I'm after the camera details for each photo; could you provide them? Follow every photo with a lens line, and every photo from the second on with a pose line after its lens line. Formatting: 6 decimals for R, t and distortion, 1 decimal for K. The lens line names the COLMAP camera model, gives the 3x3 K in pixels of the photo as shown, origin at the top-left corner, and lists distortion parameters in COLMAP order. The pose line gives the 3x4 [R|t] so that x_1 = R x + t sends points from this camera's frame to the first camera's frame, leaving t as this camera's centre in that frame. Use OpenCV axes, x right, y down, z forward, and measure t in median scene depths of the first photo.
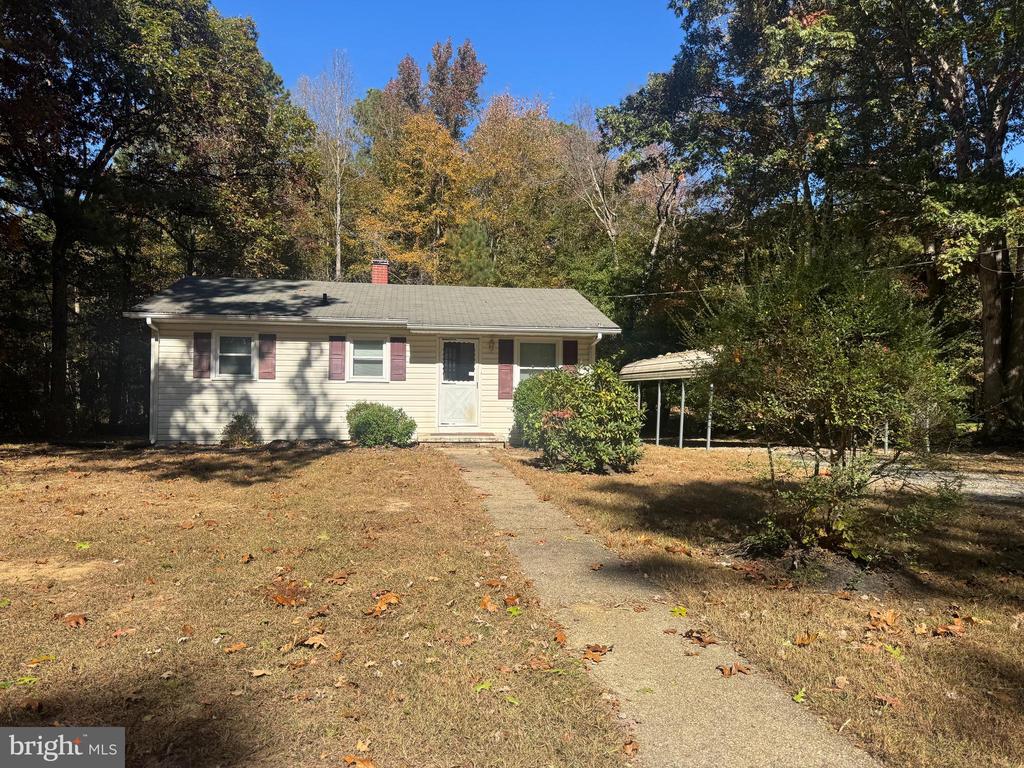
lens RADIAL K [[725.1, 0, 516.4], [0, 725.1, 378.9], [0, 0, 1]] dist [0.027761, -0.004507]
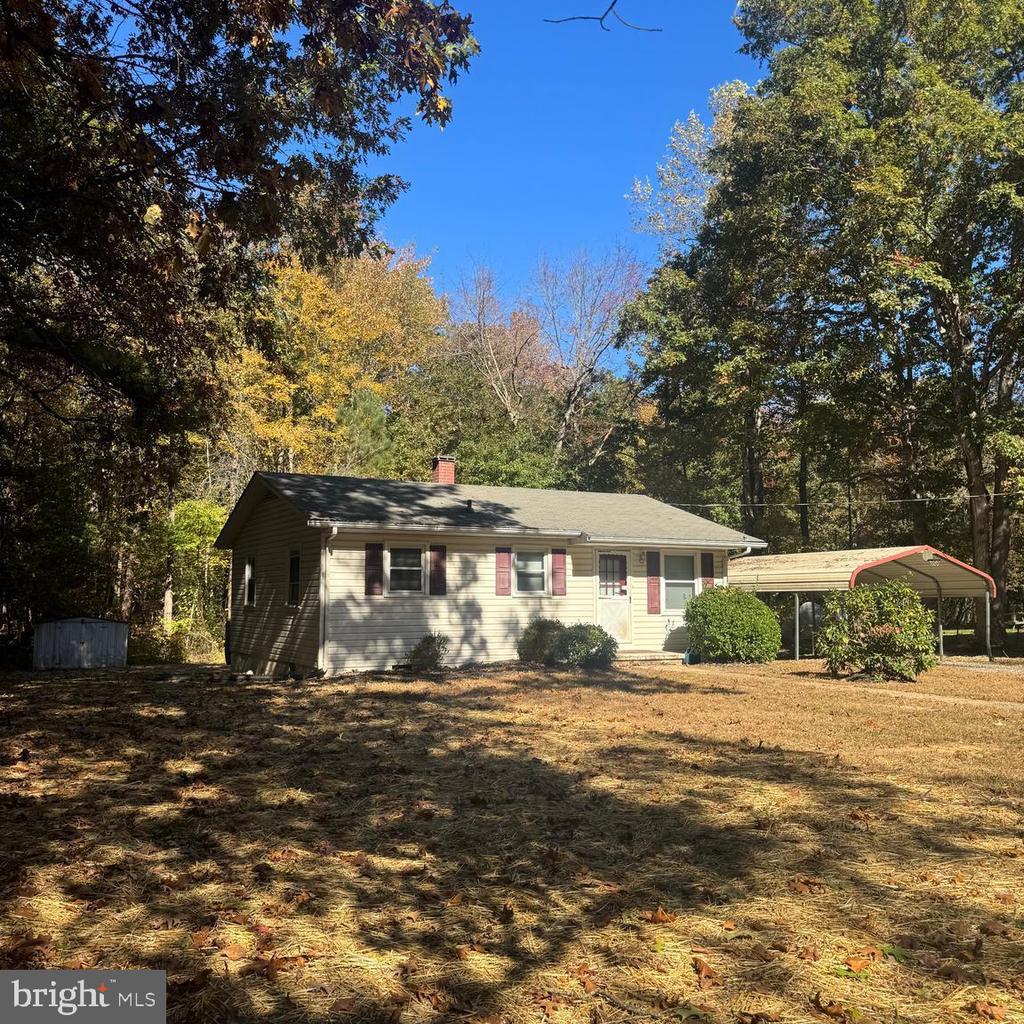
lens RADIAL K [[950.4, 0, 517.9], [0, 950.4, 513.4], [0, 0, 1]] dist [-0.004286, 0.000000]
pose [[0.949692, 0.021323, 0.312457, -0.604226], [0.000978, 0.997473, -0.071042, -0.015739], [-0.313183, 0.067774, 0.947272, -0.150931]]
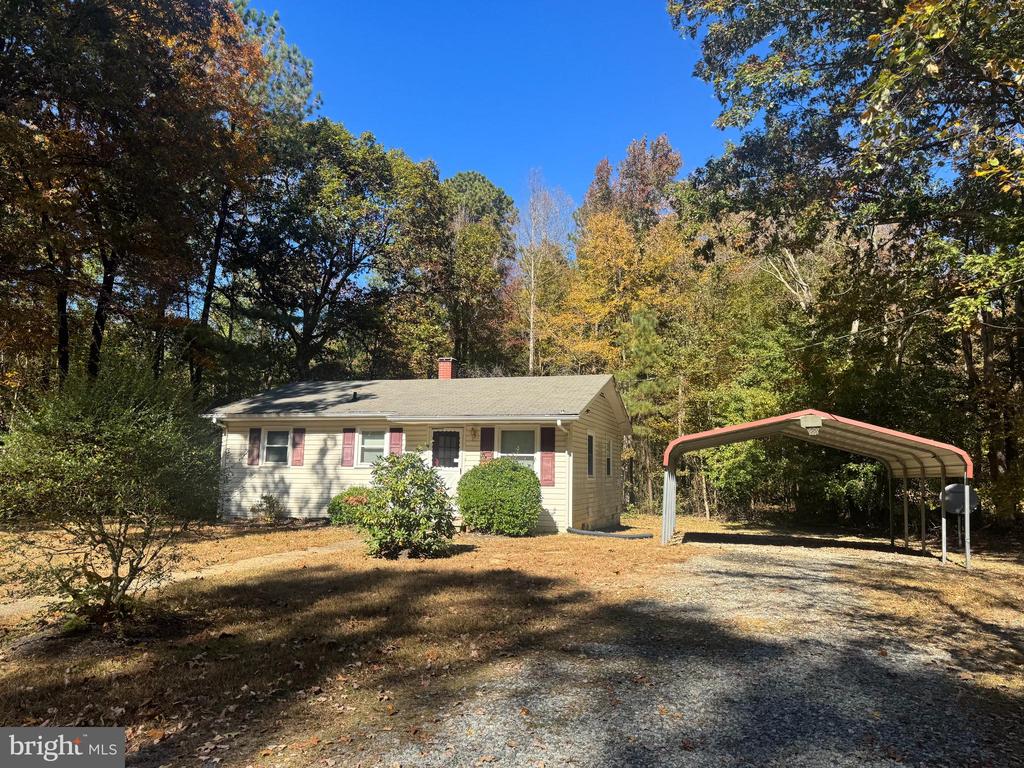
lens RADIAL K [[725.1, 0, 513.2], [0, 725.1, 389.2], [0, 0, 1]] dist [0.027761, -0.004507]
pose [[0.875995, -0.047967, -0.479930, 0.538740], [-0.002486, 0.994580, -0.103942, -0.000936], [0.482314, 0.092246, 0.871128, 0.111395]]
